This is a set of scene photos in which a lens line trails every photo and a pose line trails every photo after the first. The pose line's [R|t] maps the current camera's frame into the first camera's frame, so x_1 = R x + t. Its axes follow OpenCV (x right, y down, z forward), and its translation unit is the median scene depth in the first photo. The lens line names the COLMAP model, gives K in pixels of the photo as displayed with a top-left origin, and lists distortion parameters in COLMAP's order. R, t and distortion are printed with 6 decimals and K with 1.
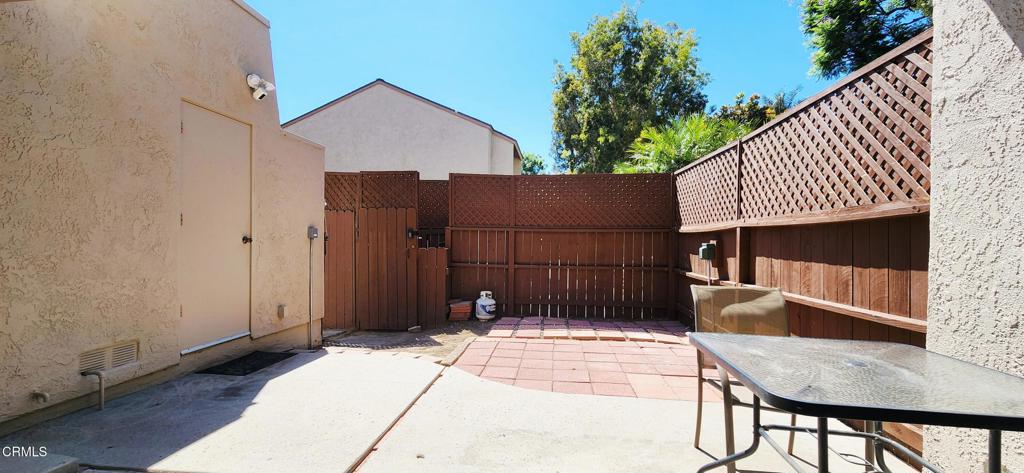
lens RADIAL K [[426.3, 0, 511.9], [0, 426.3, 242.9], [0, 0, 1]] dist [0.000273, -0.000462]
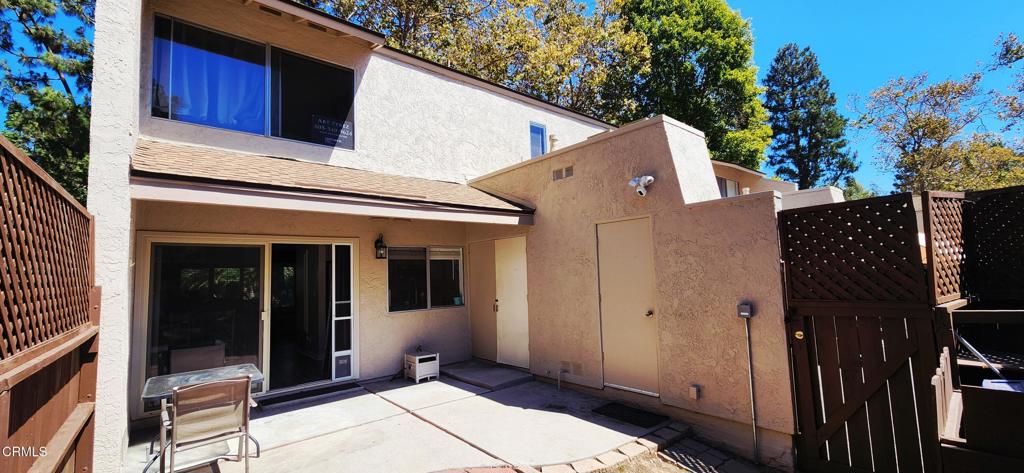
lens RADIAL K [[426.3, 0, 511.9], [0, 426.3, 242.9], [0, 0, 1]] dist [0.000273, -0.000462]
pose [[-0.701220, -0.046319, -0.711439, 0.675458], [0.017171, 0.996501, -0.081803, -0.153117], [0.712738, -0.069578, -0.697971, 2.112315]]
